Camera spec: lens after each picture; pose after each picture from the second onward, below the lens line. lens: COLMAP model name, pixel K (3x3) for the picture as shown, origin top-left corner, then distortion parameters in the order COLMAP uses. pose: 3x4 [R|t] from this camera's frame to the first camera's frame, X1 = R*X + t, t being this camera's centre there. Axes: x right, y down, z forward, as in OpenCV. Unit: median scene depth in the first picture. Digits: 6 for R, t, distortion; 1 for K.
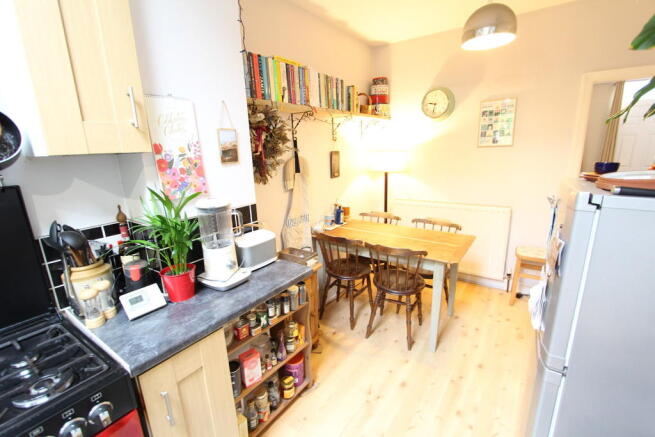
lens RADIAL K [[299.5, 0, 325.9], [0, 299.5, 220.0], [0, 0, 1]] dist [-0.013310, -0.000463]
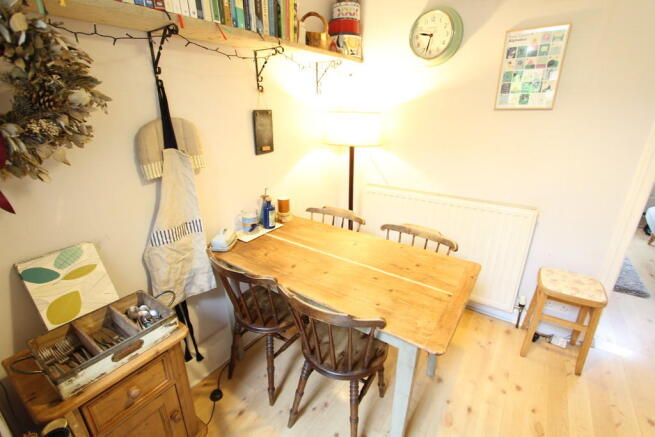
lens RADIAL K [[299.5, 0, 328.8], [0, 299.5, 219.1], [0, 0, 1]] dist [-0.013310, -0.000463]
pose [[0.999599, 0.023533, 0.015749, 0.165542], [-0.025266, 0.992350, 0.120847, -0.087164], [-0.012785, -0.121196, 0.992546, 0.373834]]
